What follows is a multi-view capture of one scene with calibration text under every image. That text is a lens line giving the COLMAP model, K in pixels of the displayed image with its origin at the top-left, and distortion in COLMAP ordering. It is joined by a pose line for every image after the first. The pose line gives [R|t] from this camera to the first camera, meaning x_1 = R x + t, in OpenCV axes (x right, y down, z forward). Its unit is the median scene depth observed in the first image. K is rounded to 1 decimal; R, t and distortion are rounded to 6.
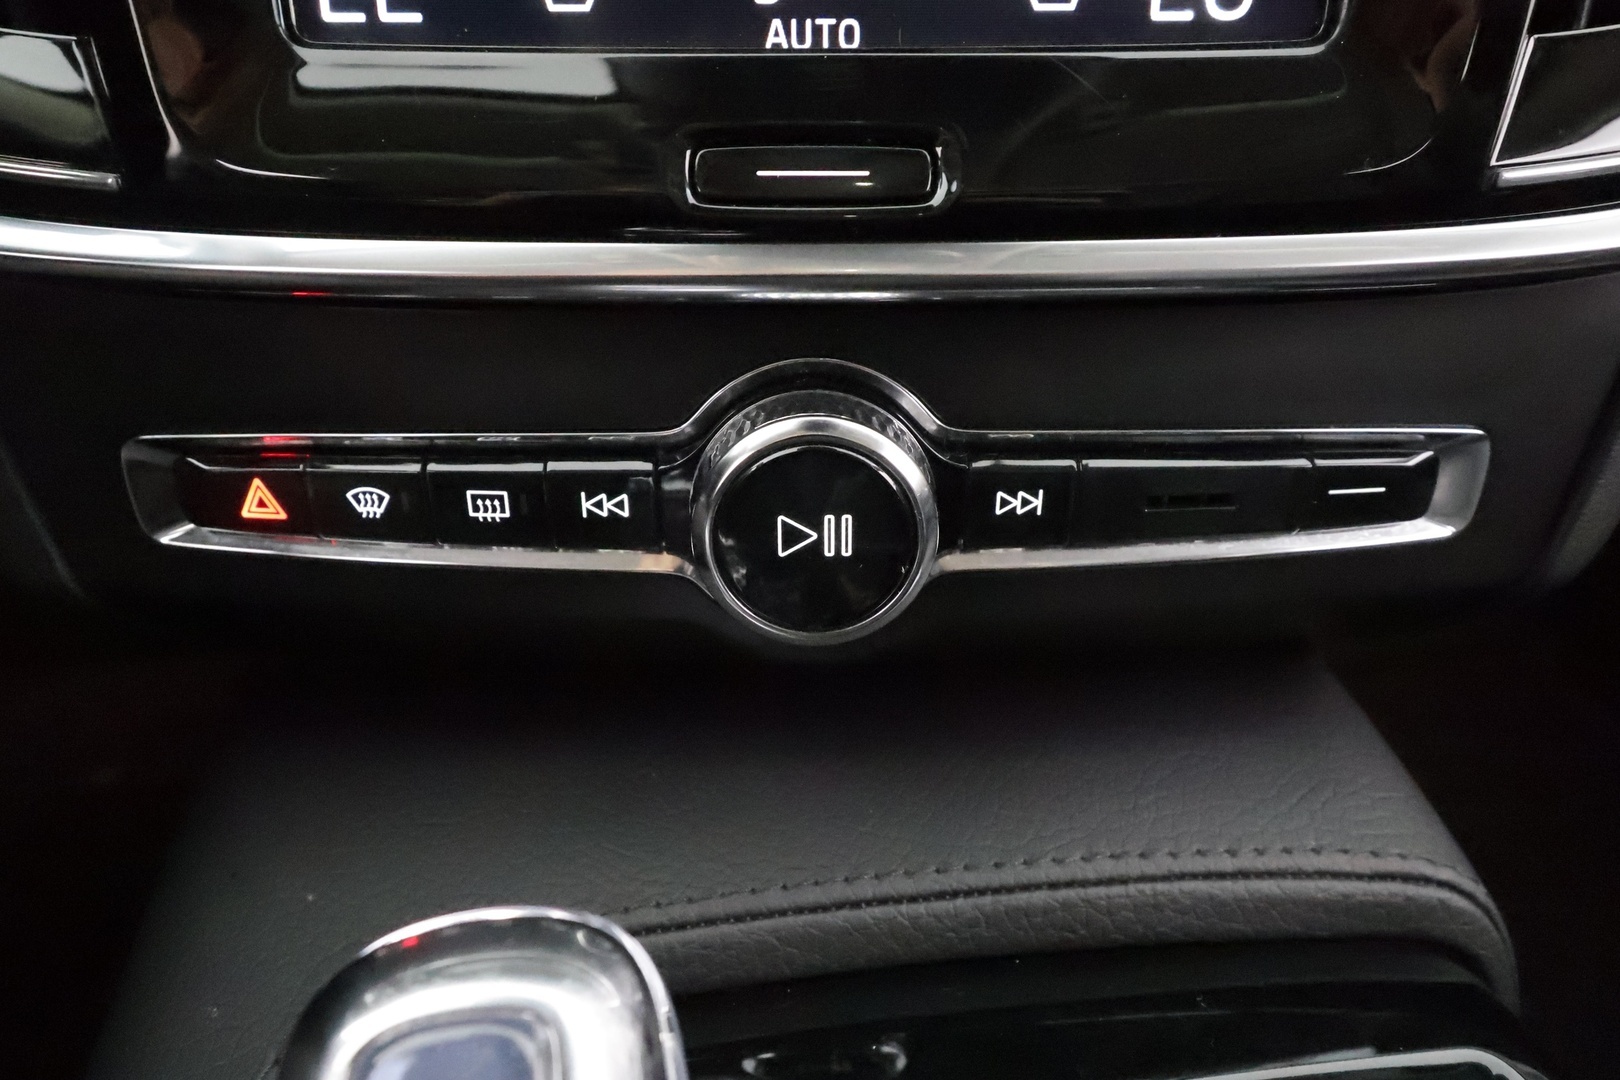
lens RADIAL K [[1032.3, 0, 809.2], [0, 1032.3, 558.0], [0, 0, 1]] dist [0.009898, -0.008562]
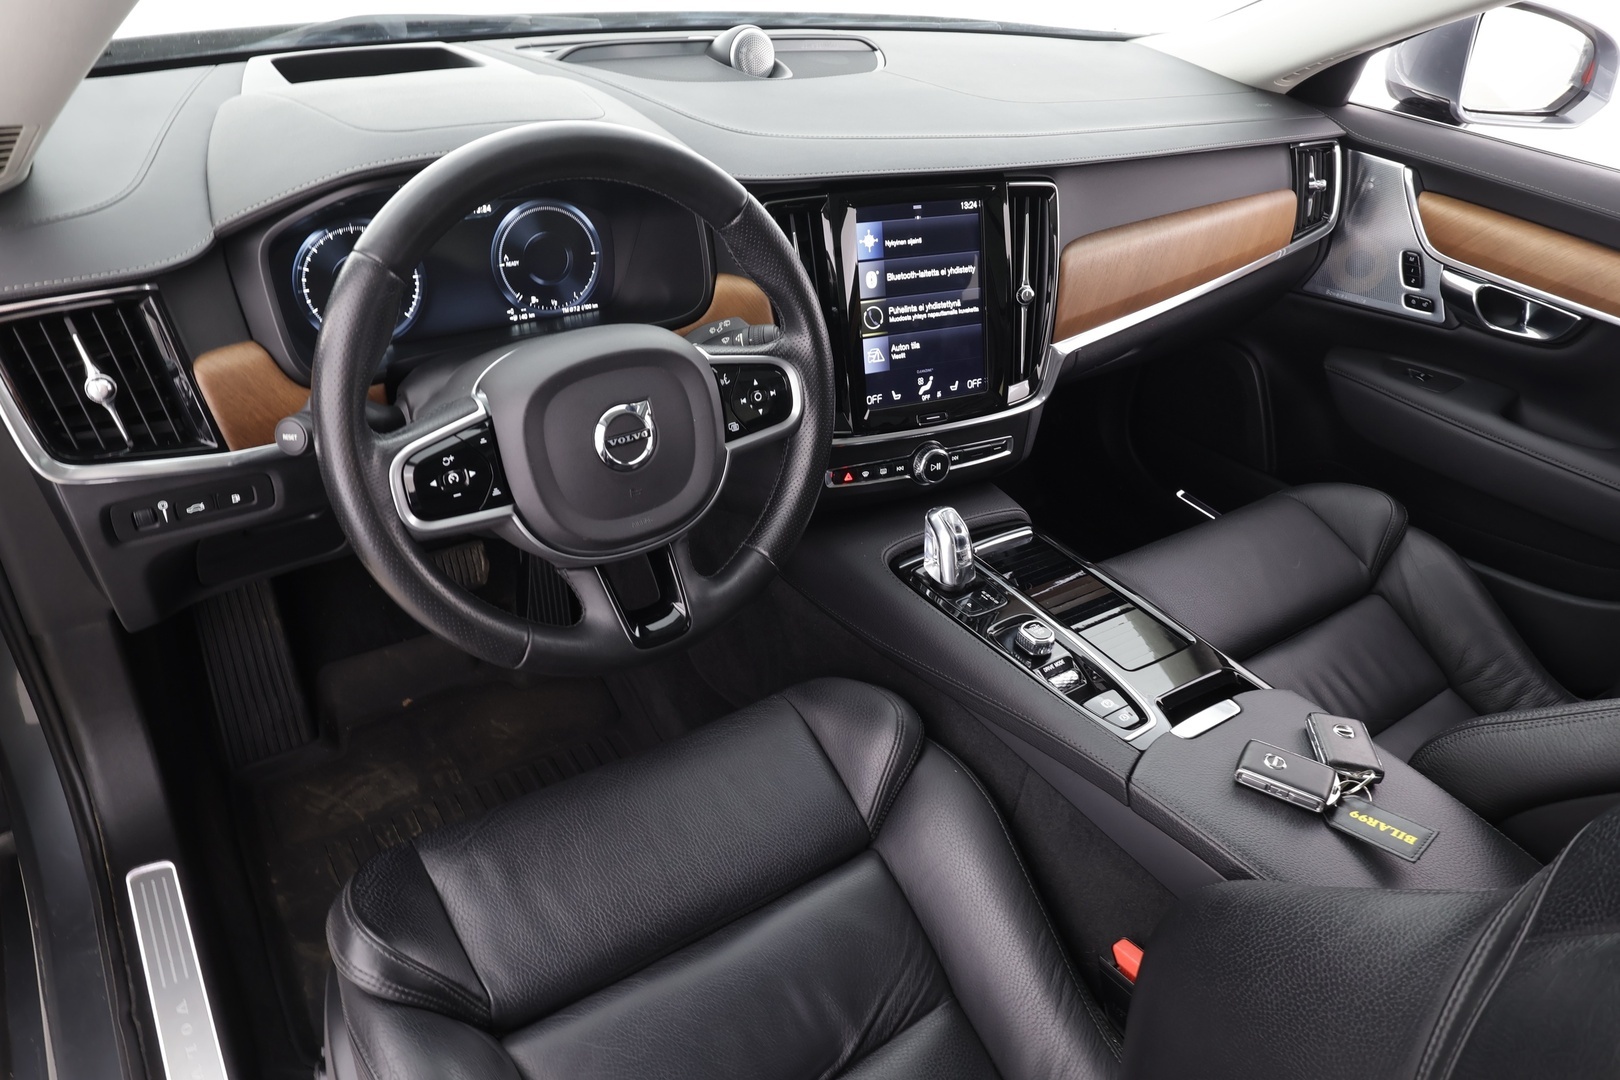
lens RADIAL K [[1074.4, 0, 803.6], [0, 1074.4, 539.3], [0, 0, 1]] dist [0.001029, 0.003386]
pose [[0.899987, -0.182731, 0.395769, -3.368569], [0.189403, 0.981641, 0.022528, 0.112247], [-0.392620, 0.054685, 0.918074, -4.719089]]
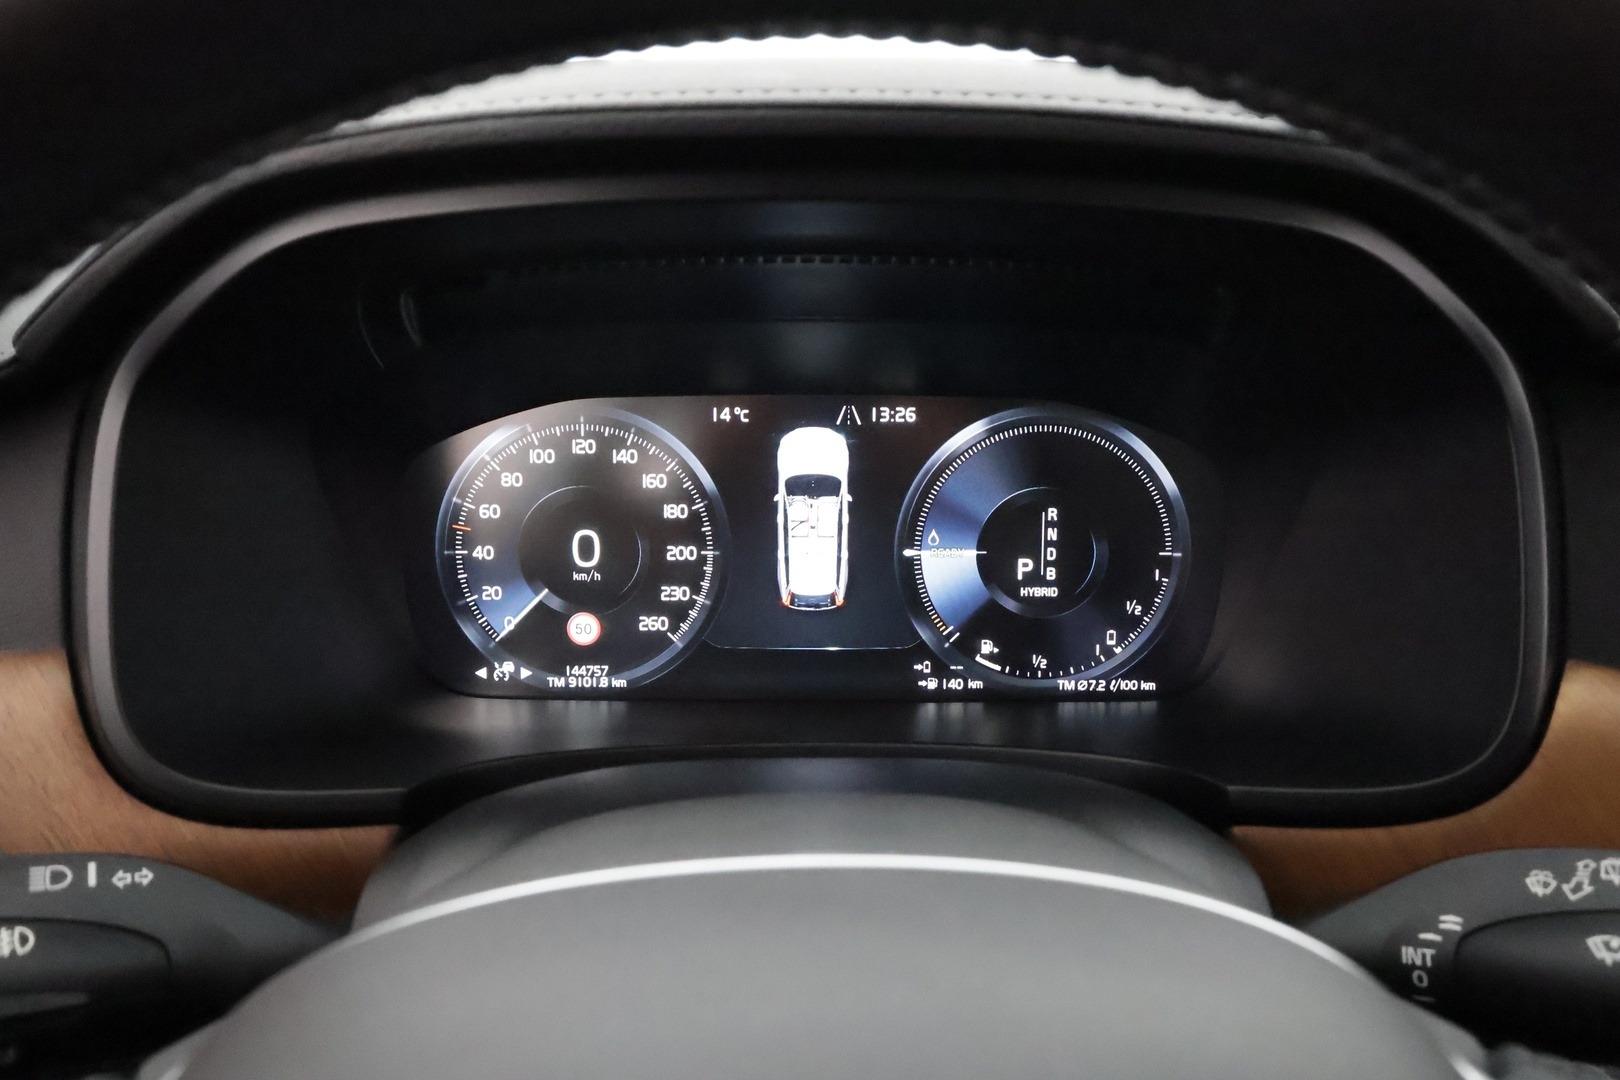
lens RADIAL K [[1074.4, 0, 810.0], [0, 1074.4, 553.4], [0, 0, 1]] dist [0.001029, 0.003386]
pose [[0.987547, 0.046150, -0.150405, -2.147171], [-0.087658, 0.955272, -0.282440, -0.842100], [0.130643, 0.292107, 0.947421, -1.061472]]
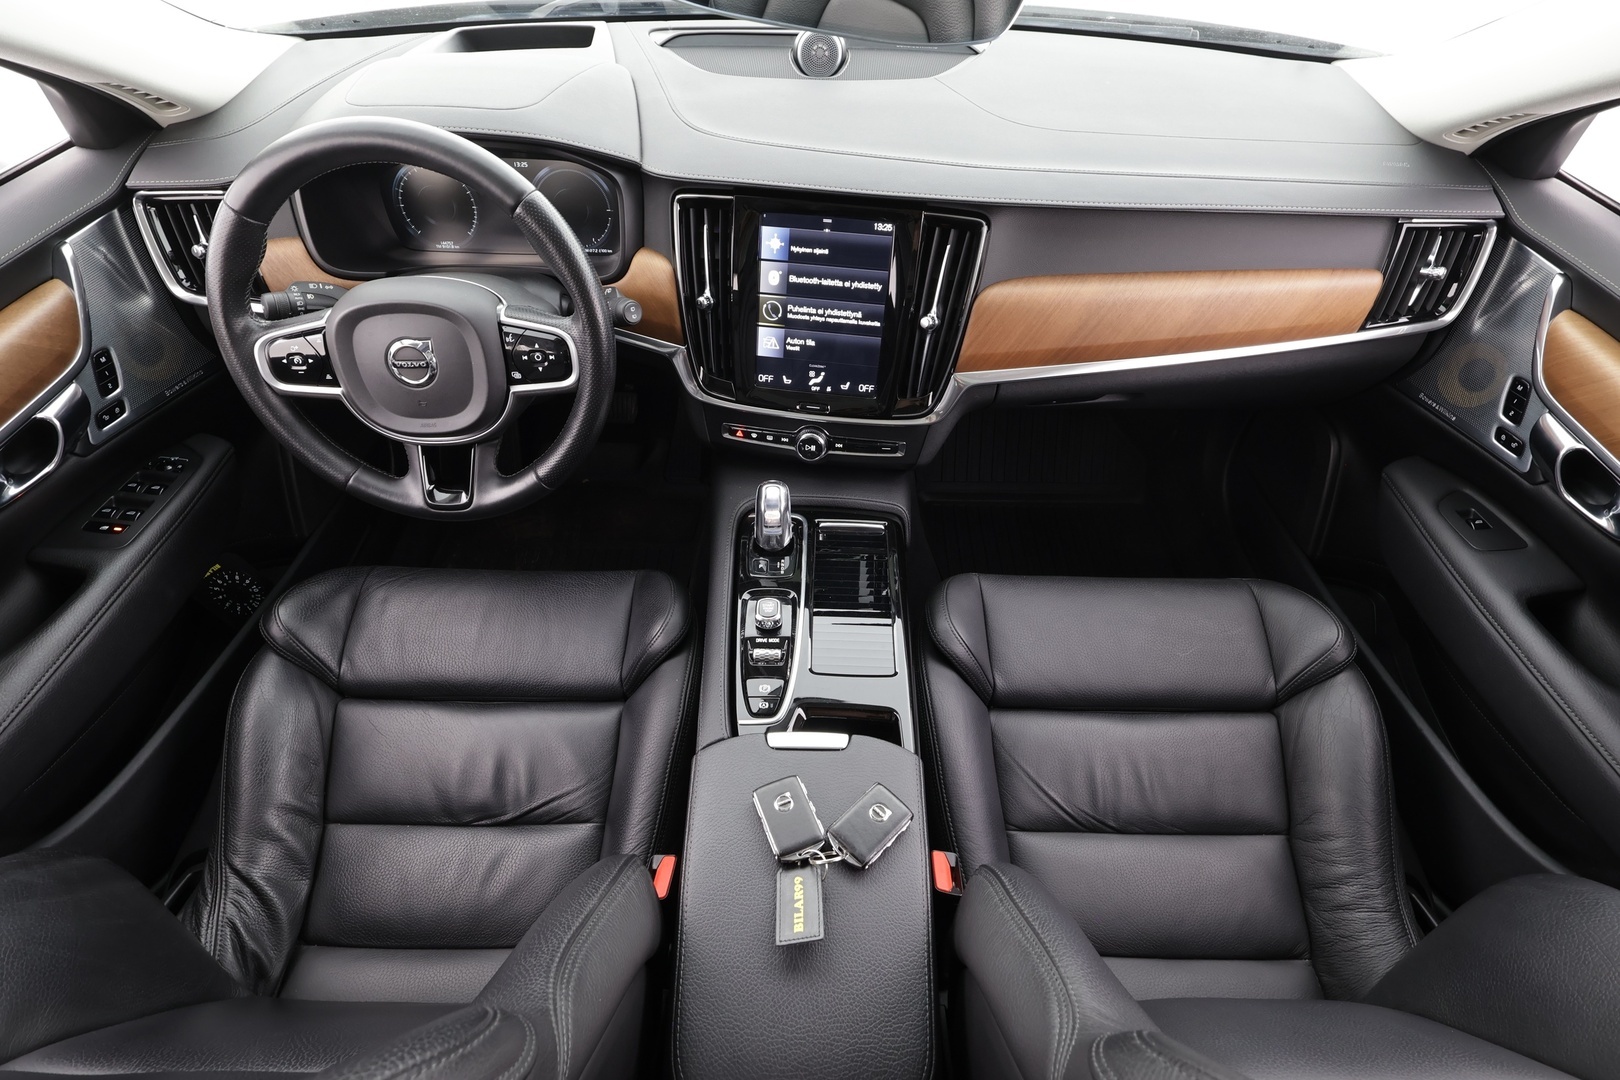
lens RADIAL K [[762.1, 0, 808.1], [0, 762.1, 535.8], [0, 0, 1]] dist [-0.004873, 0.001871]
pose [[0.987253, 0.126559, -0.096506, 0.596115], [-0.106186, 0.975448, 0.192938, -0.458233], [0.118555, -0.180231, 0.976454, -4.544037]]
